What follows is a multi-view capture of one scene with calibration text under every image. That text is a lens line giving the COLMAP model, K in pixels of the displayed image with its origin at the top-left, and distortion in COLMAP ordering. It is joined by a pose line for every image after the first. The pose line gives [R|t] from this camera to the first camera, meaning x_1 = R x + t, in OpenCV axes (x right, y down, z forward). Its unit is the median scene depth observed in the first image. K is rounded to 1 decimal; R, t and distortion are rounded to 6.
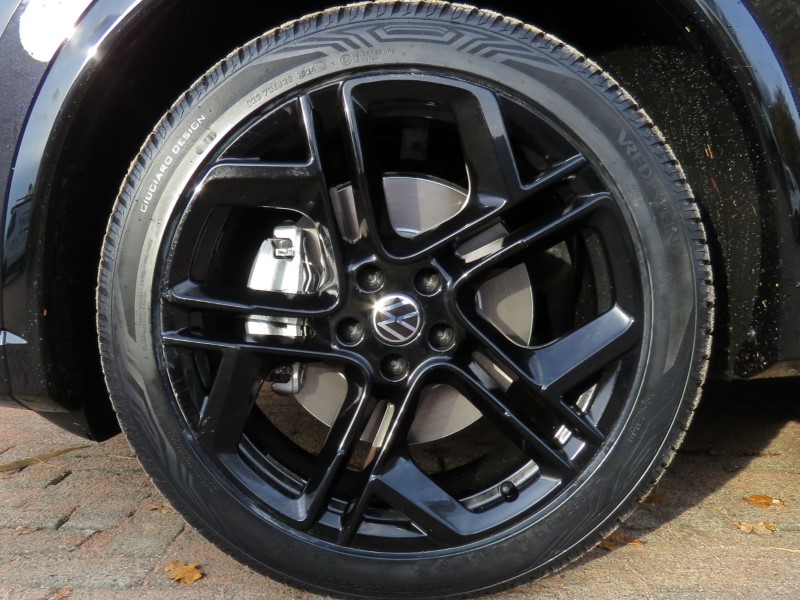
lens RADIAL K [[559.0, 0, 401.0], [0, 559.0, 306.4], [0, 0, 1]] dist [-0.006378, -0.000097]
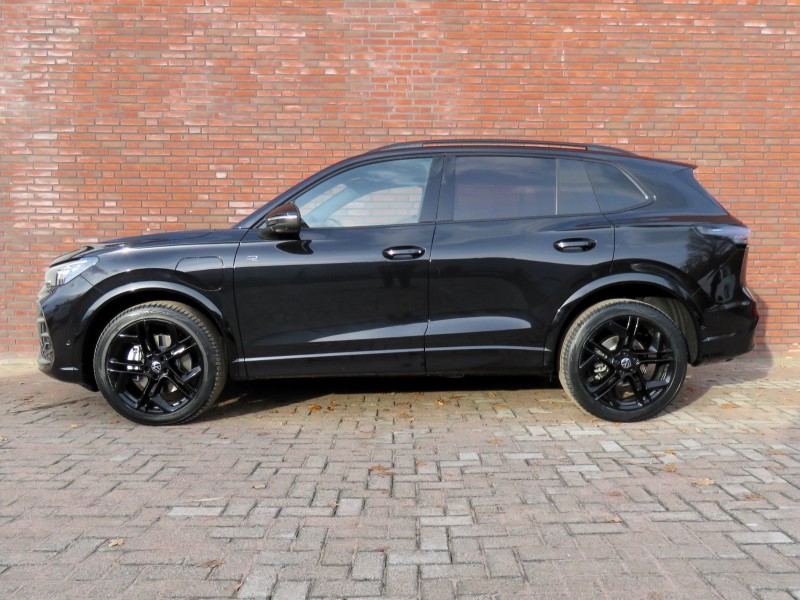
lens RADIAL K [[559.0, 0, 399.6], [0, 559.0, 297.6], [0, 0, 1]] dist [-0.006378, -0.000097]
pose [[0.999985, 0.003304, -0.004441, 2.018155], [-0.003268, 0.999962, 0.008027, -0.594146], [0.004468, -0.008013, 0.999958, -3.639364]]
